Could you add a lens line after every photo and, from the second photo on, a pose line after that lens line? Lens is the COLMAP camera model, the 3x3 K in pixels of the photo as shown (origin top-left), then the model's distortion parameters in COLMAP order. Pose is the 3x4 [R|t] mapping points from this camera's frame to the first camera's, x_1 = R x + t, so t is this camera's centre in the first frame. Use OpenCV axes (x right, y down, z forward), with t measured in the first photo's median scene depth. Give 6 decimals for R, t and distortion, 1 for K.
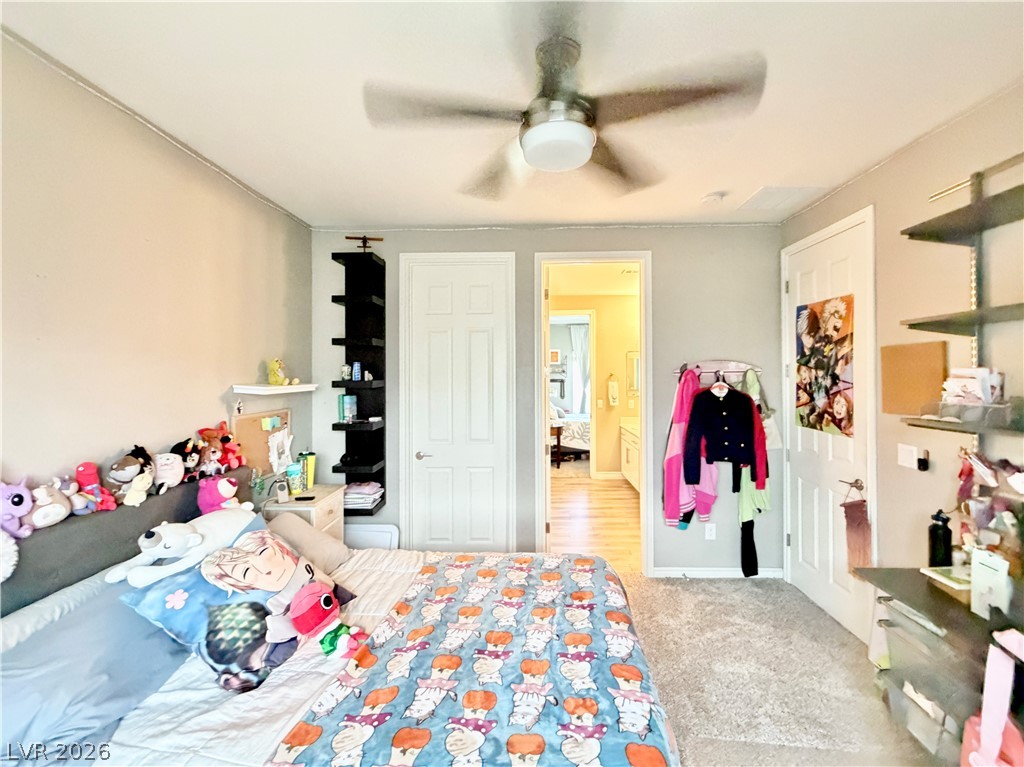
lens RADIAL K [[416.2, 0, 517.0], [0, 416.2, 379.5], [0, 0, 1]] dist [0.000824, 0.000062]
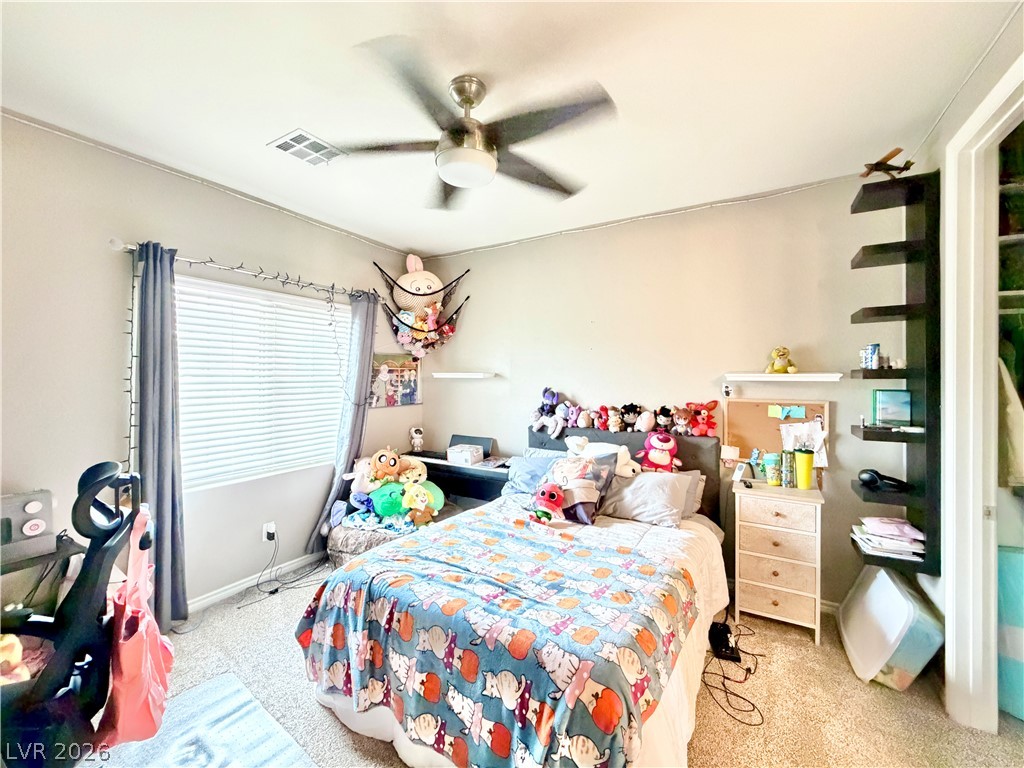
lens RADIAL K [[416.2, 0, 517.1], [0, 416.2, 377.0], [0, 0, 1]] dist [0.000824, 0.000062]
pose [[-0.468671, -0.005841, -0.883354, 0.808972], [-0.013623, 0.999907, 0.000617, 0.041095], [0.883268, 0.012323, -0.468707, 1.243445]]
